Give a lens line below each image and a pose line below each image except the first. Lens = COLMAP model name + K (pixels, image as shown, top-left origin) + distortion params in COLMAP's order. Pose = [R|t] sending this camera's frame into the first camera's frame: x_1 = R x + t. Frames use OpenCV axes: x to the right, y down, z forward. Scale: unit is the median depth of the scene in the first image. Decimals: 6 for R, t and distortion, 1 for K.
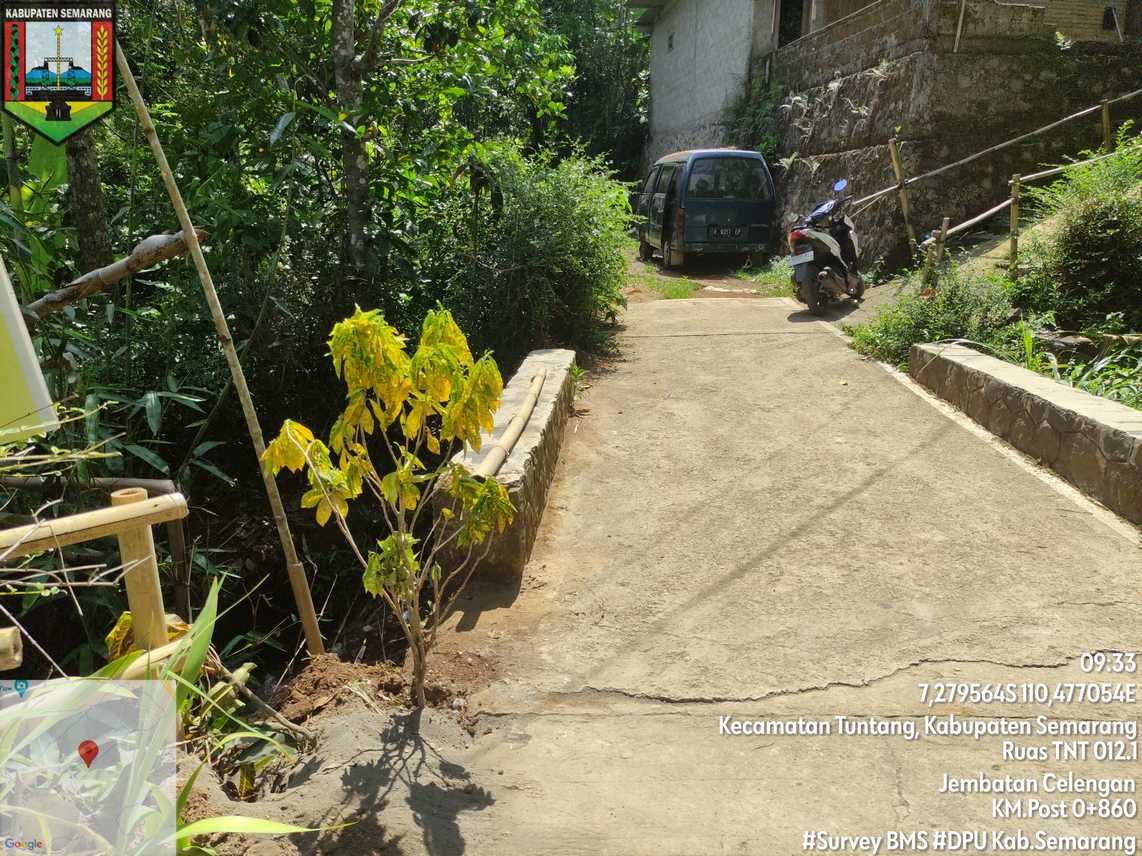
lens RADIAL K [[840.9, 0, 568.8], [0, 840.9, 424.6], [0, 0, 1]] dist [0.065050, -0.067068]
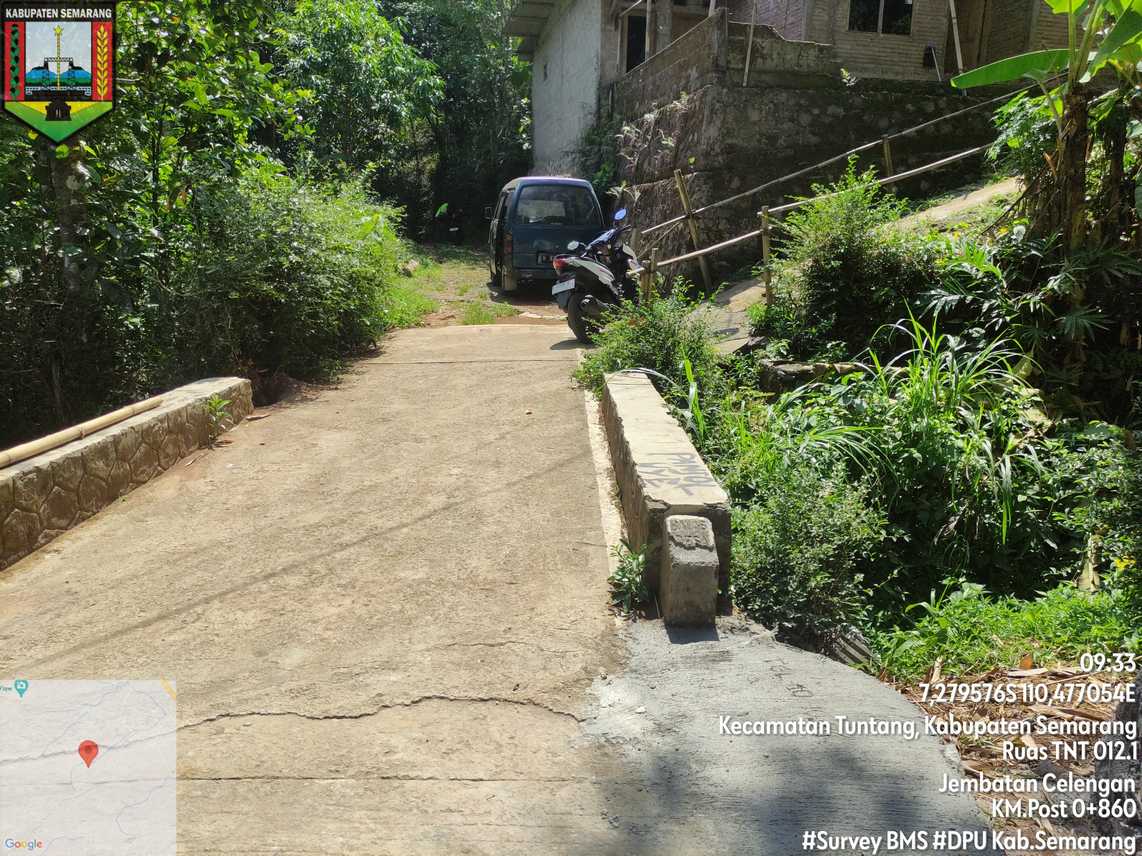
lens RADIAL K [[840.9, 0, 568.8], [0, 840.9, 424.6], [0, 0, 1]] dist [0.065050, -0.067068]
pose [[0.998156, -0.004663, 0.060522, 0.222618], [0.006299, 0.999619, -0.026865, -0.005262], [-0.060374, 0.027197, 0.997805, 0.007226]]
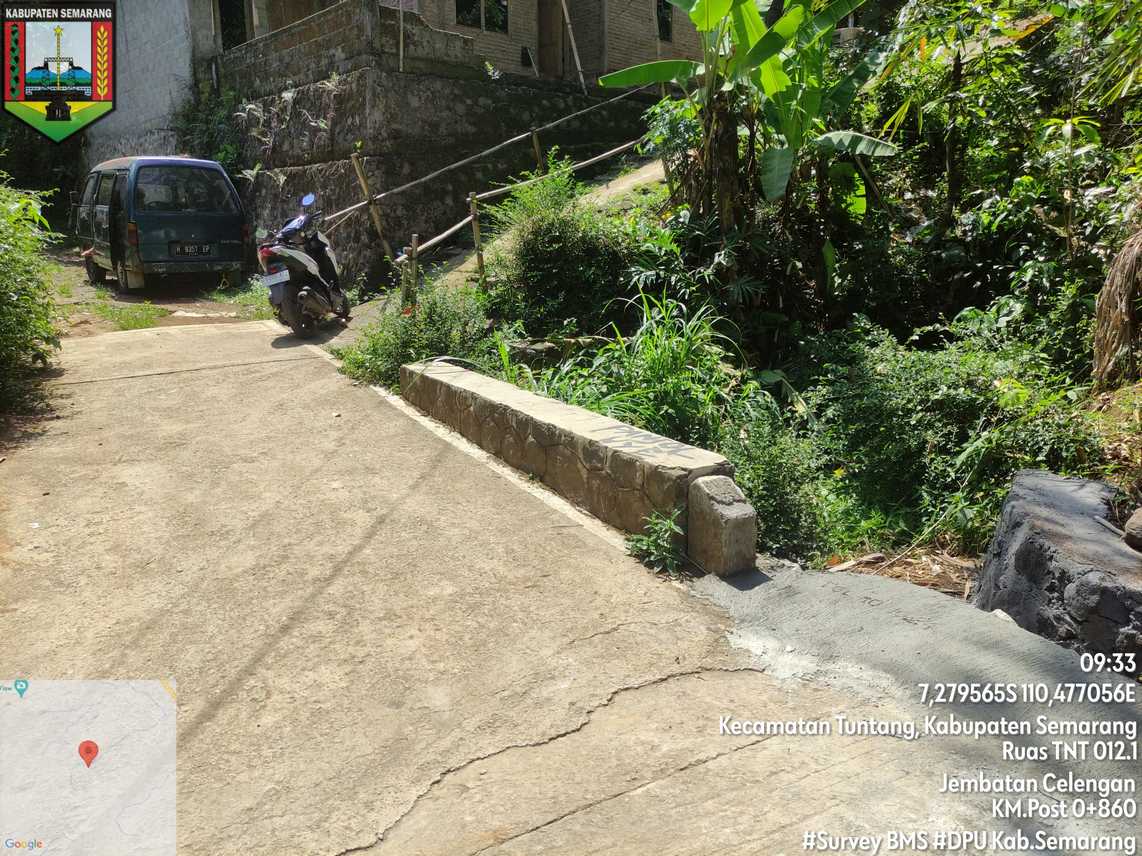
lens RADIAL K [[840.9, 0, 568.8], [0, 840.9, 424.6], [0, 0, 1]] dist [0.065050, -0.067068]
pose [[0.840389, -0.131782, 0.525718, 0.038723], [0.140403, 0.989811, 0.023674, -0.017620], [-0.523482, 0.053917, 0.850329, 0.066046]]
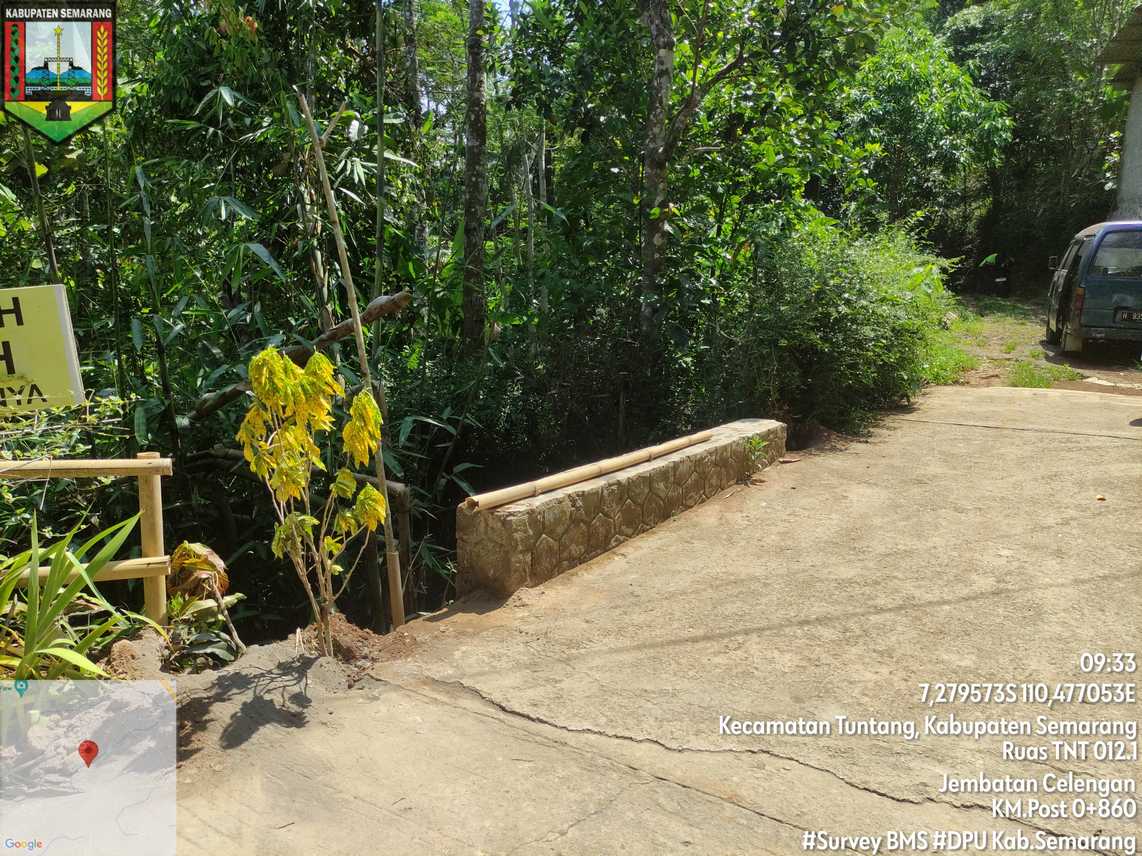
lens RADIAL K [[840.9, 0, 568.8], [0, 840.9, 424.6], [0, 0, 1]] dist [0.065050, -0.067068]
pose [[0.863442, 0.111654, -0.491936, 0.197637], [-0.150079, 0.987897, -0.039195, -0.006000], [0.481606, 0.107672, 0.869749, 0.002089]]
